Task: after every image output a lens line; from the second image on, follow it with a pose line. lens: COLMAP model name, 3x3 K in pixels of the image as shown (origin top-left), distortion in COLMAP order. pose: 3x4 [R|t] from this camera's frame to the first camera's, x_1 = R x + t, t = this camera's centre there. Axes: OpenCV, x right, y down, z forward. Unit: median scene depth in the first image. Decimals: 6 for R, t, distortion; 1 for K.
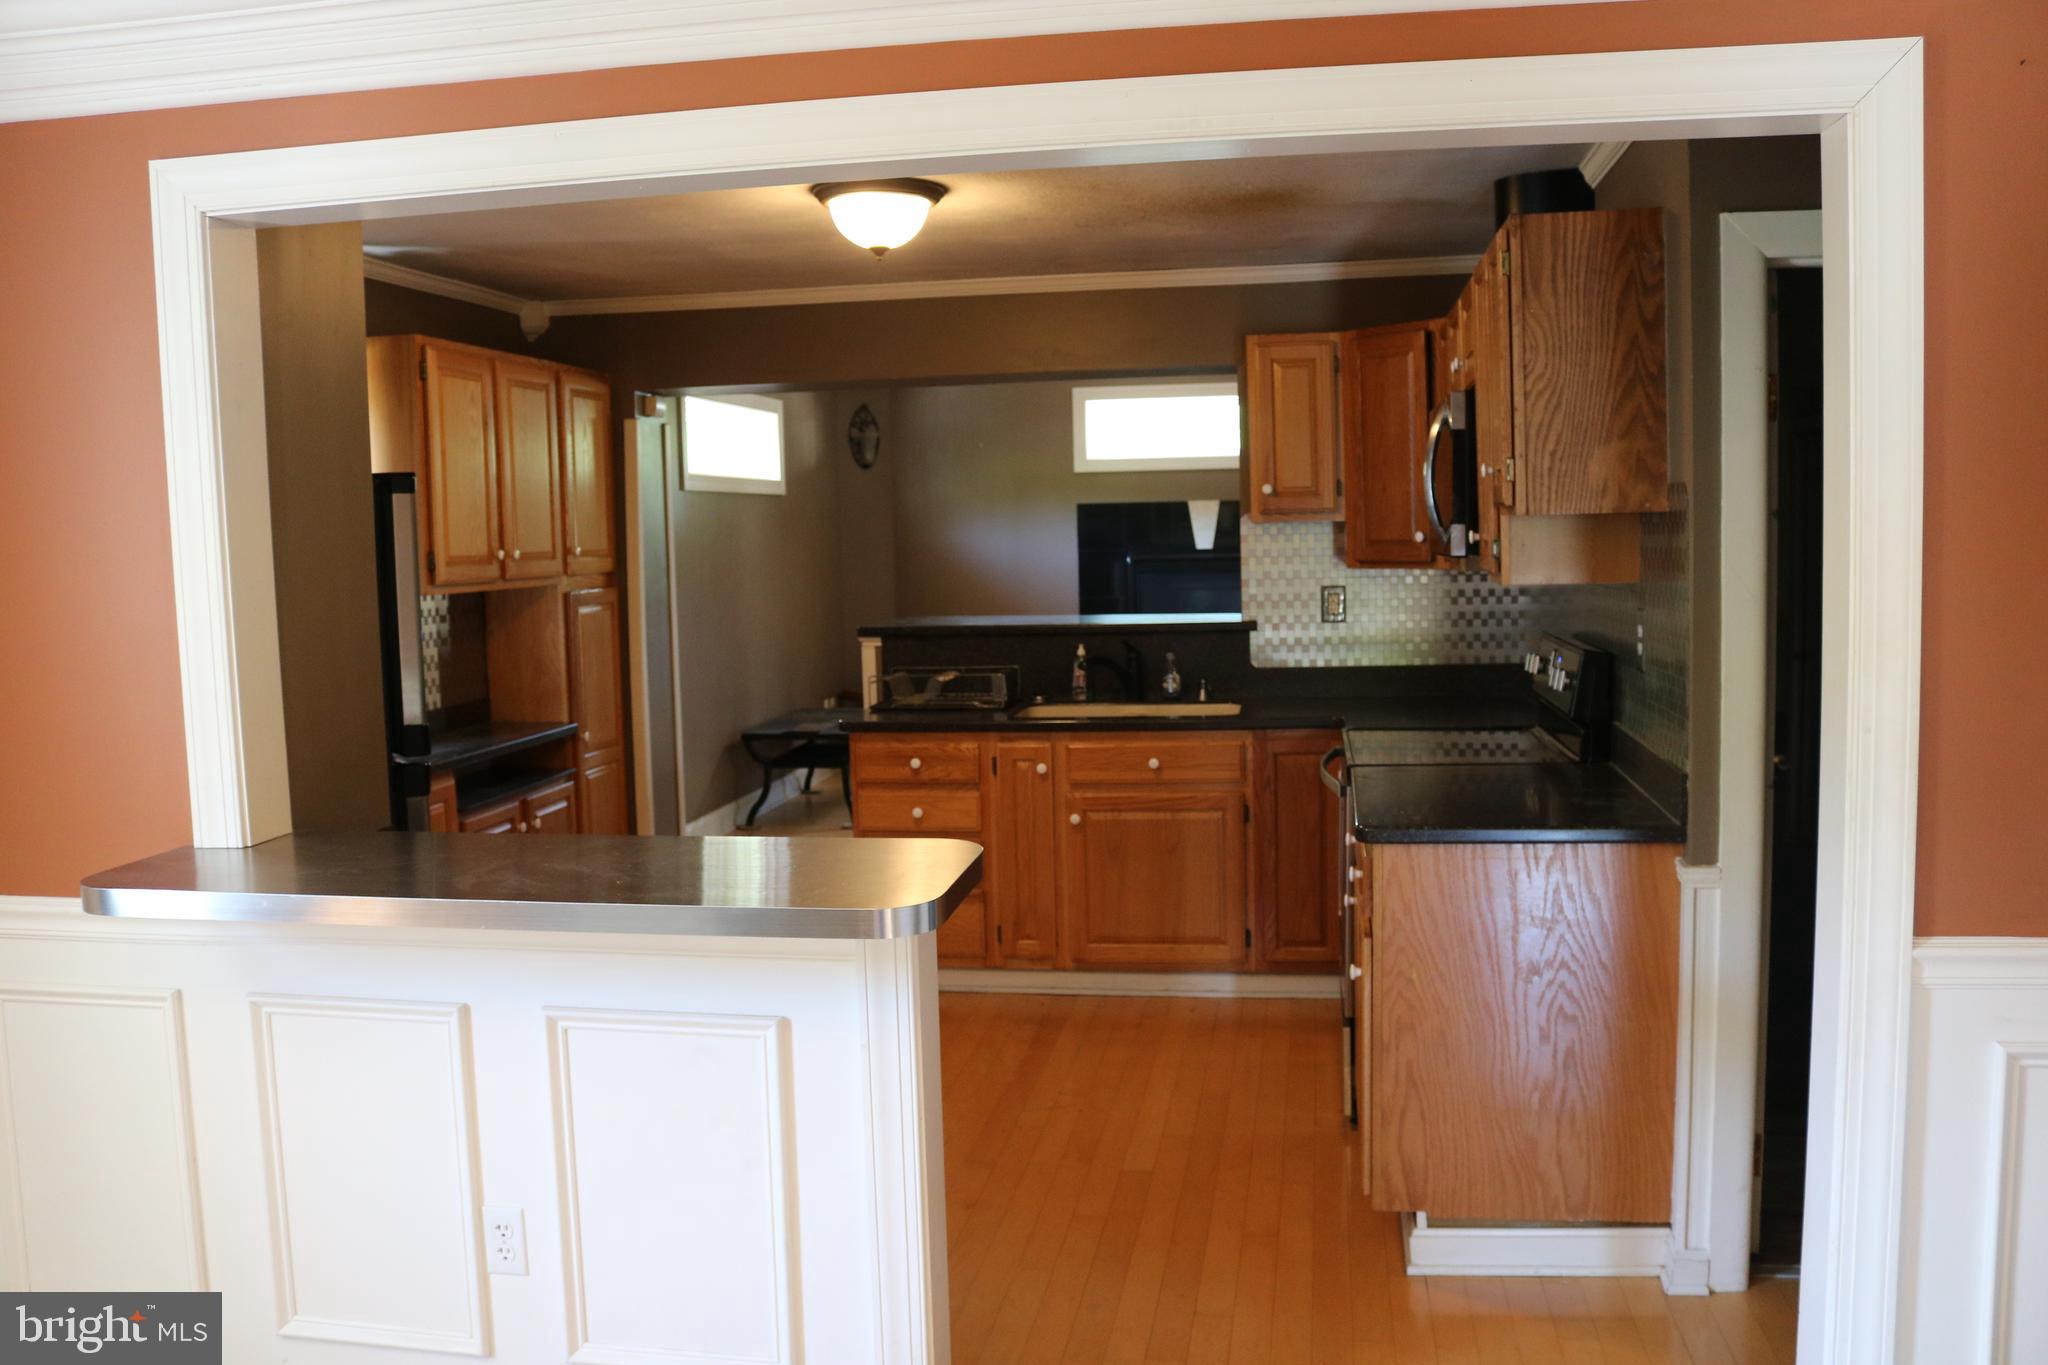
lens RADIAL K [[1699.7, 0, 1022.3], [0, 1699.7, 685.6], [0, 0, 1]] dist [-0.156629, 0.127826]
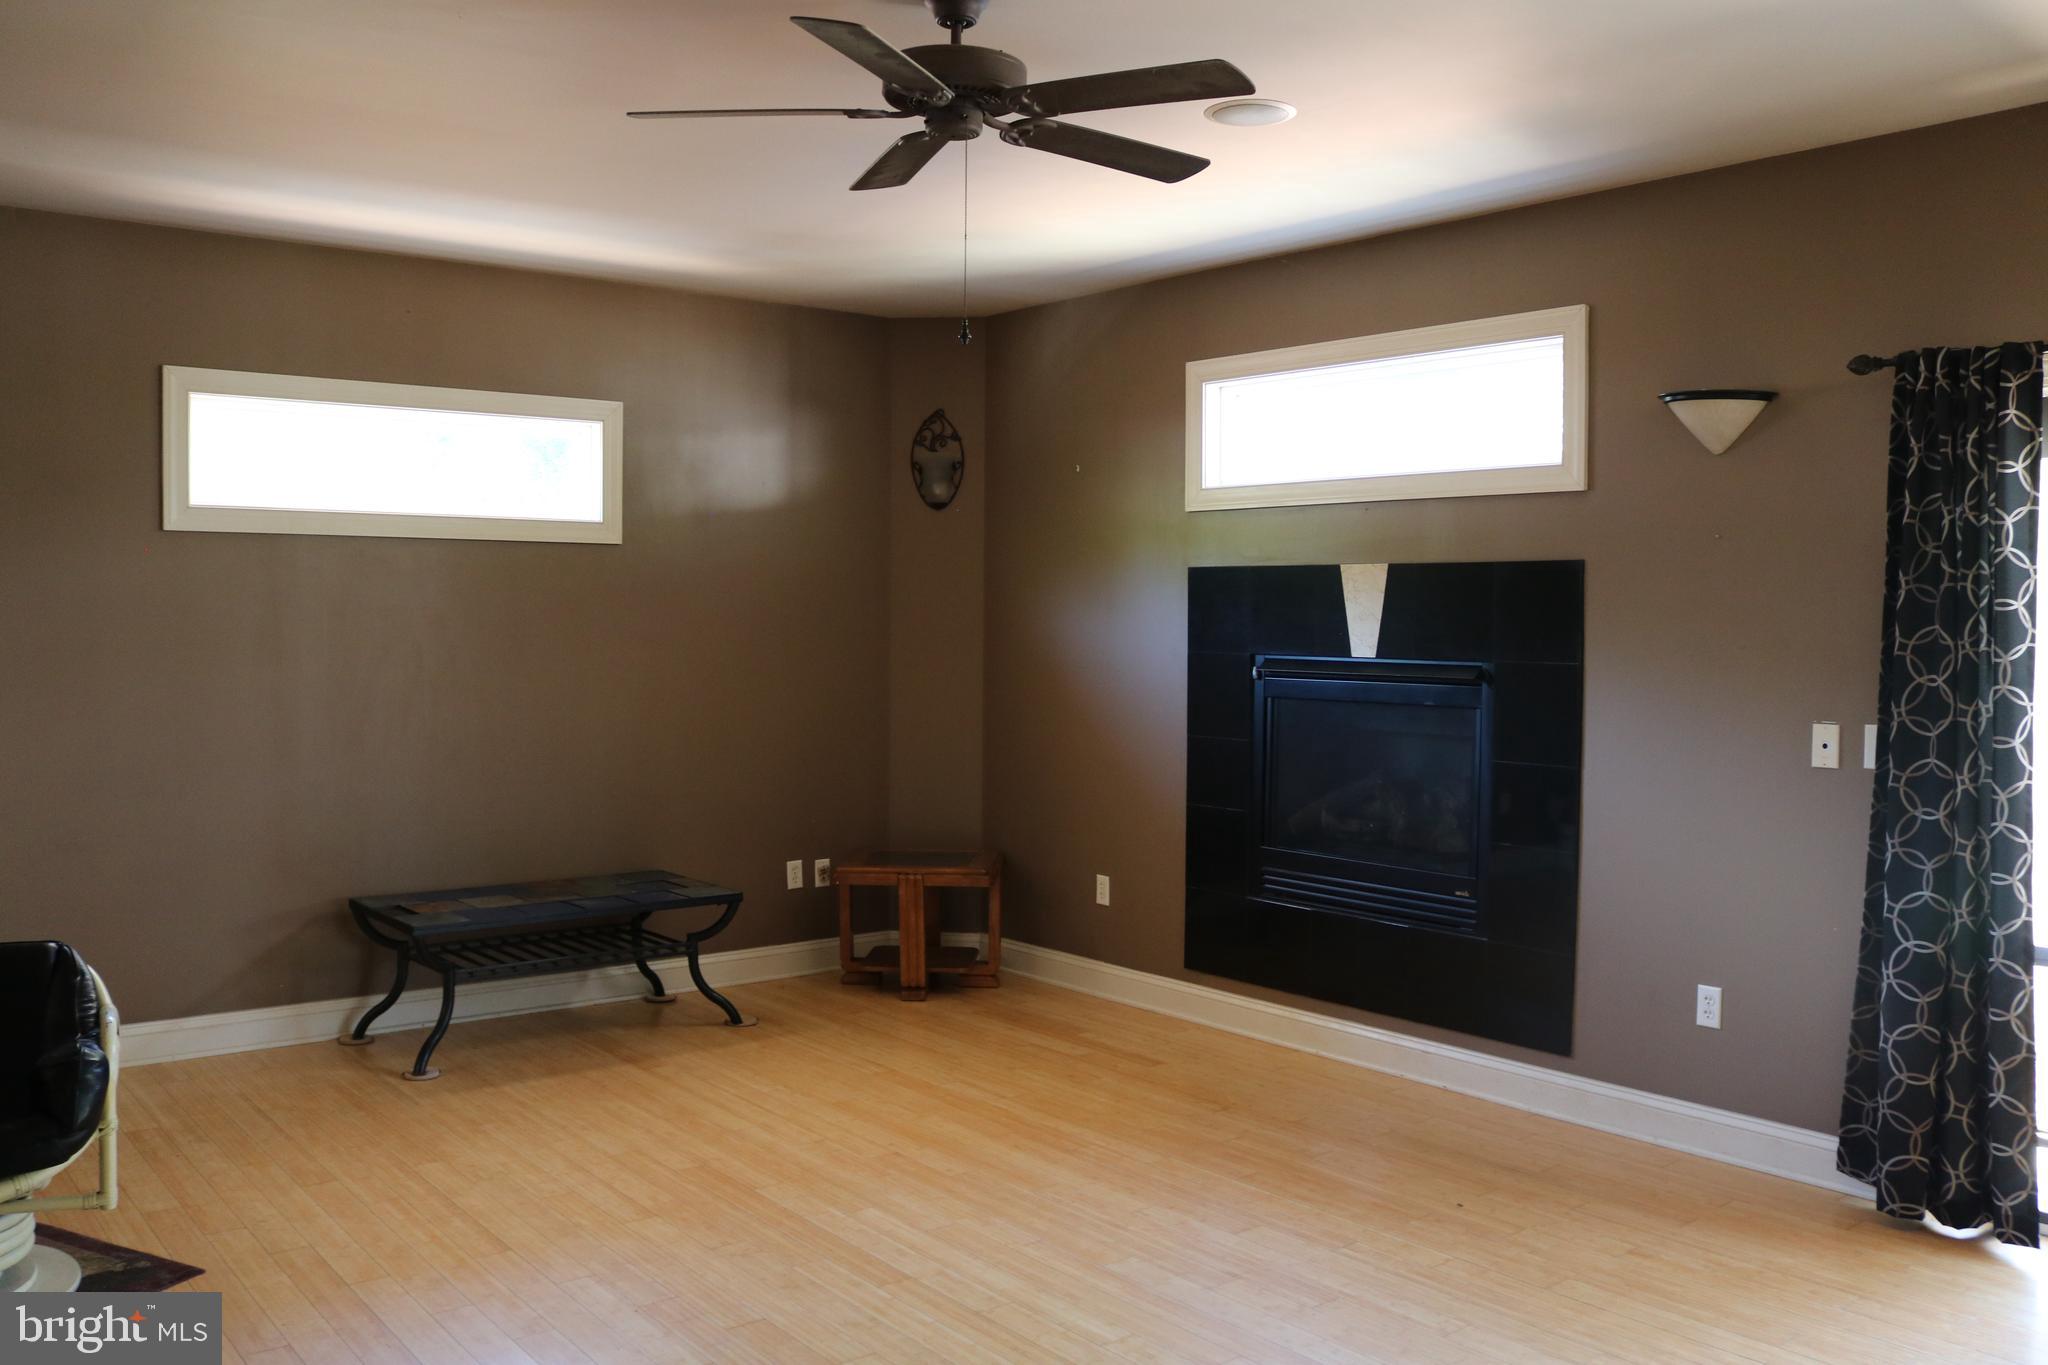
lens RADIAL K [[1699.7, 0, 1024.4], [0, 1699.7, 679.0], [0, 0, 1]] dist [-0.156629, 0.127826]
pose [[0.702764, 0.058150, -0.709043, 0.394935], [-0.074047, 0.997219, 0.008392, -0.071602], [0.707559, 0.046604, 0.705116, 0.572143]]
